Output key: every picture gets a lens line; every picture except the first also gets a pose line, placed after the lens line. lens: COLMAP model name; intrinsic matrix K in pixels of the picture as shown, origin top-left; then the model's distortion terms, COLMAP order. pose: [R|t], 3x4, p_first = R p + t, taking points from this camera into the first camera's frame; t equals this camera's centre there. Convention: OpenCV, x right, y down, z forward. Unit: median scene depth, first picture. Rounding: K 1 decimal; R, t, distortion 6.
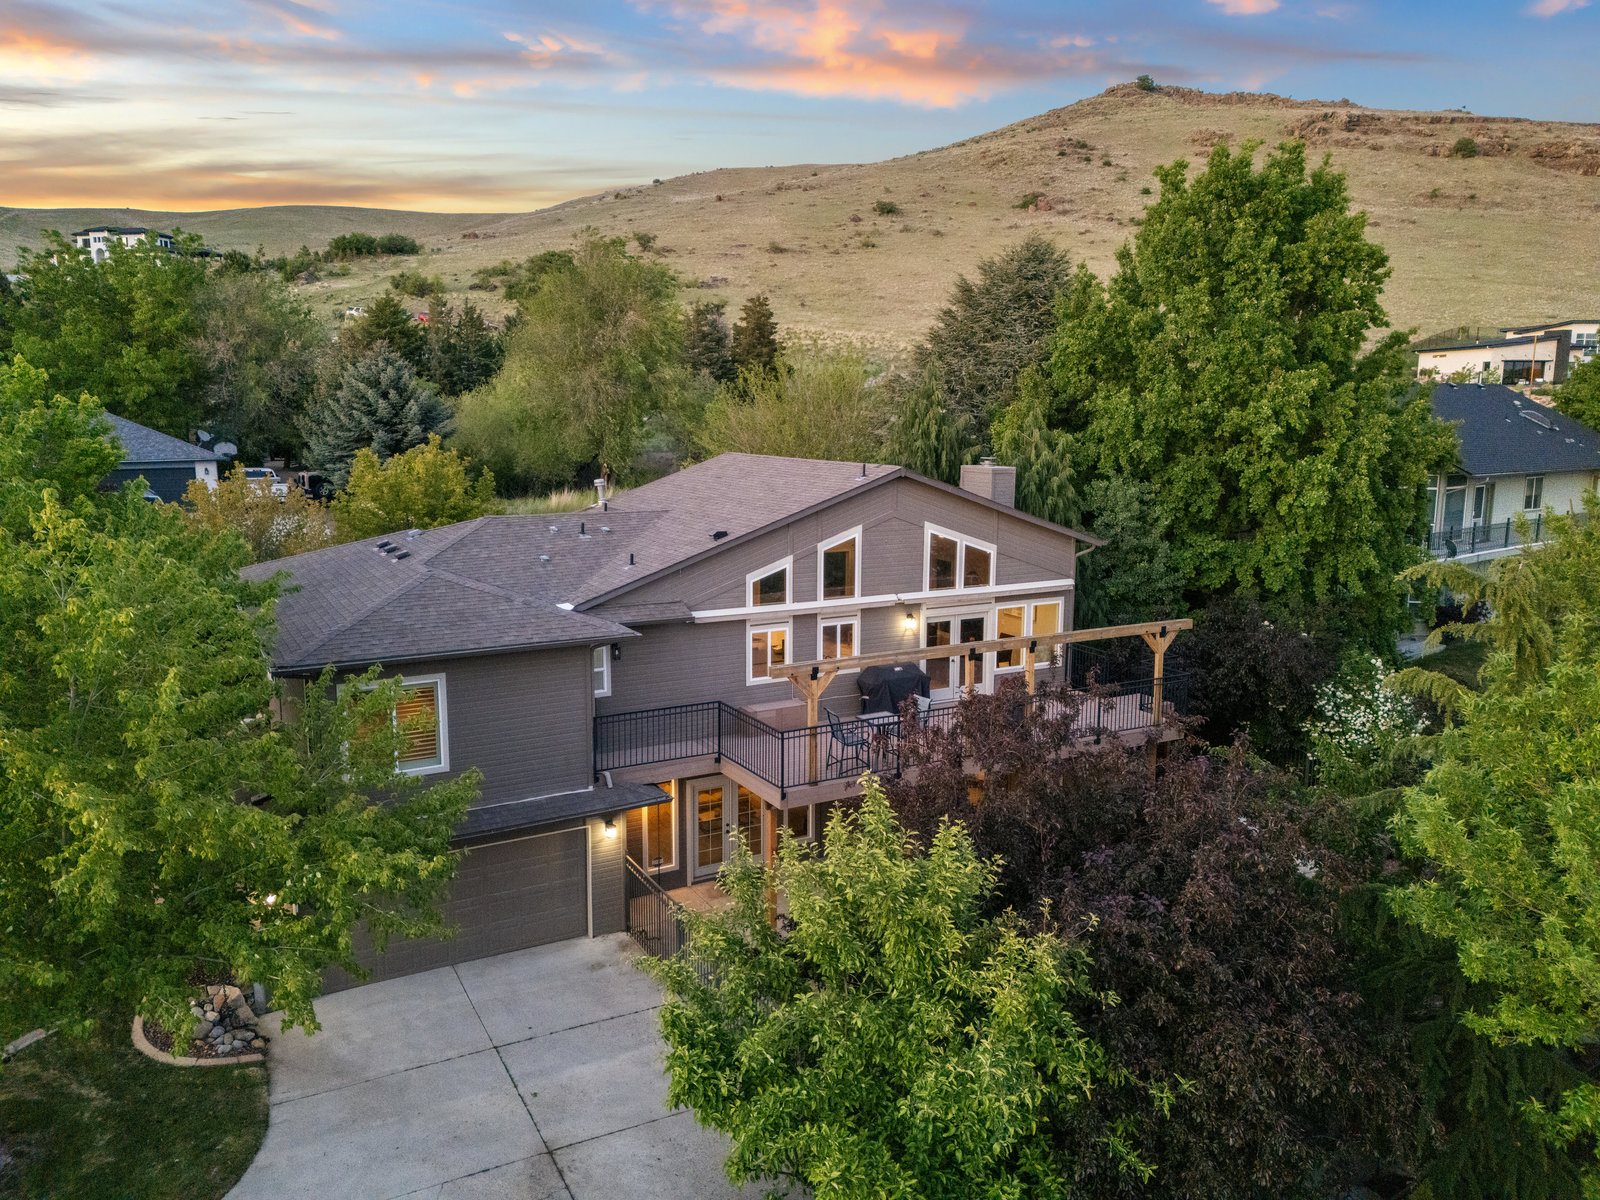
lens RADIAL K [[1180.0, 0, 805.3], [0, 1180.0, 608.7], [0, 0, 1]] dist [0.082480, -0.080023]
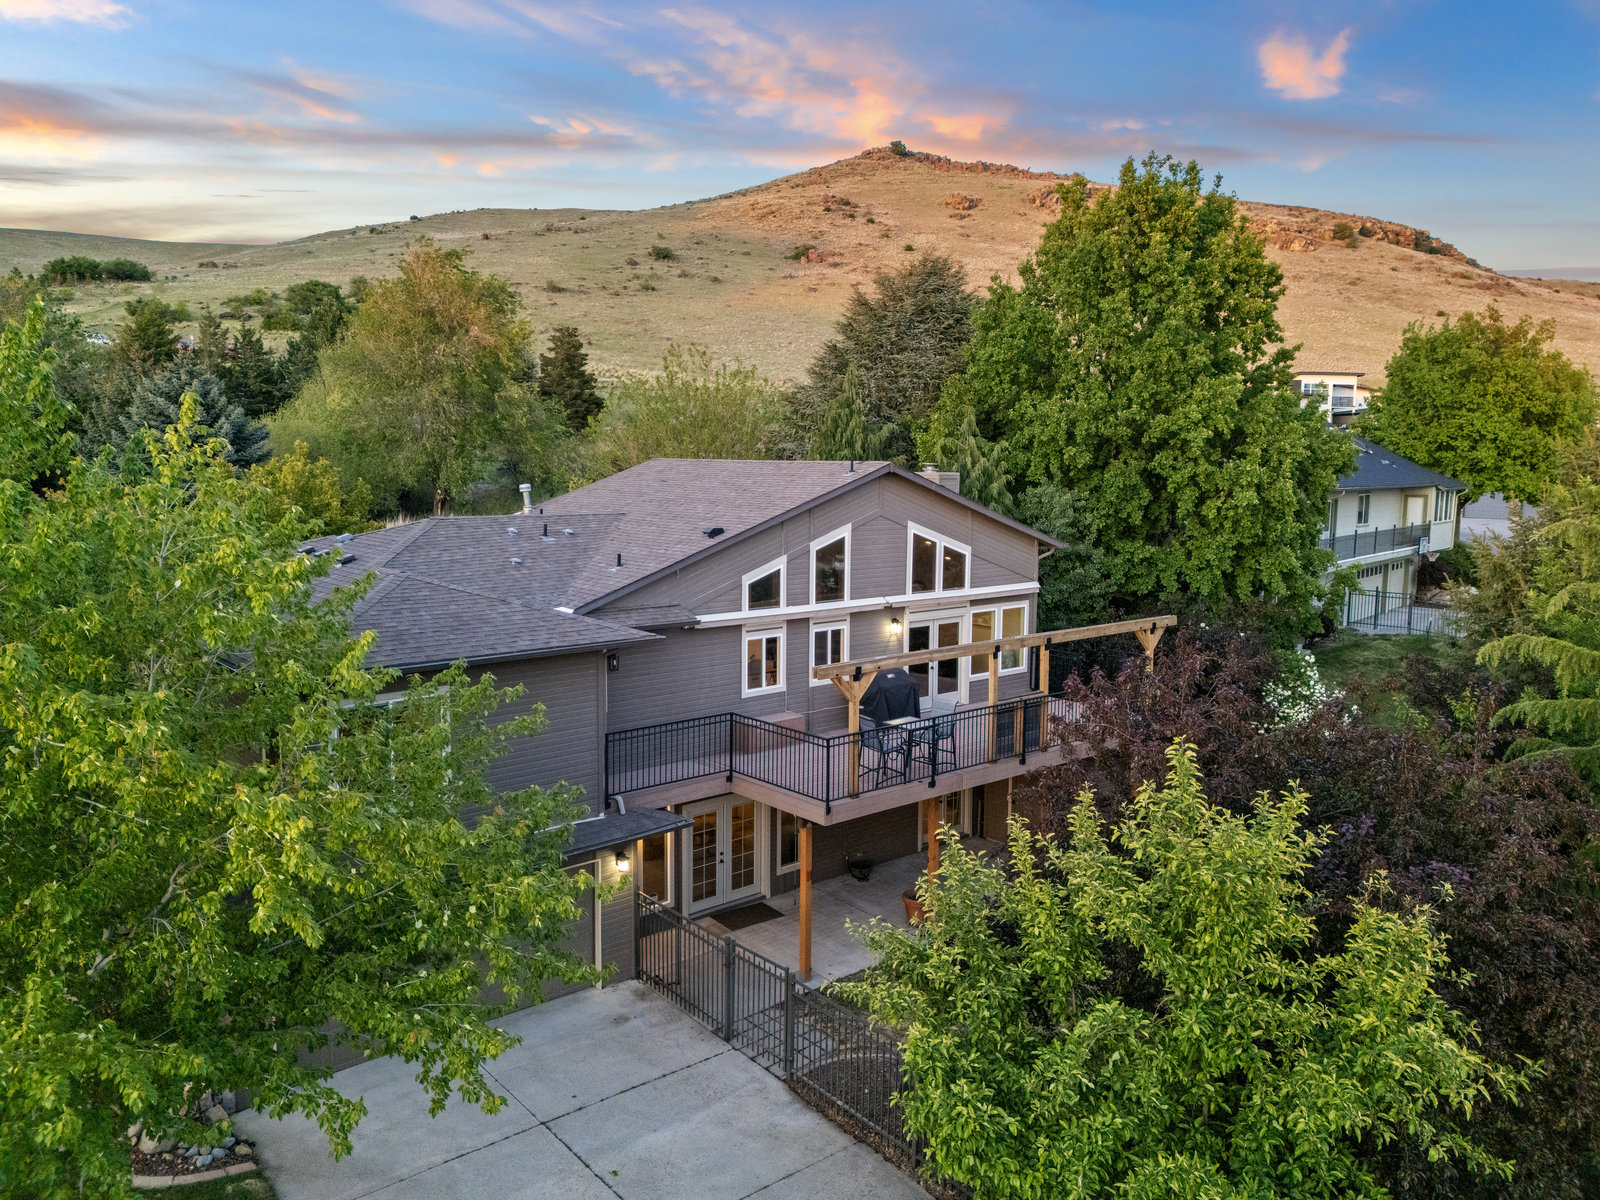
lens RADIAL K [[1180.0, 0, 805.3], [0, 1180.0, 608.7], [0, 0, 1]] dist [0.082480, -0.080023]
pose [[0.980003, -0.023365, 0.197608, -0.141052], [0.031366, 0.998806, -0.037454, 0.025060], [-0.196497, 0.042903, 0.979565, 0.072483]]
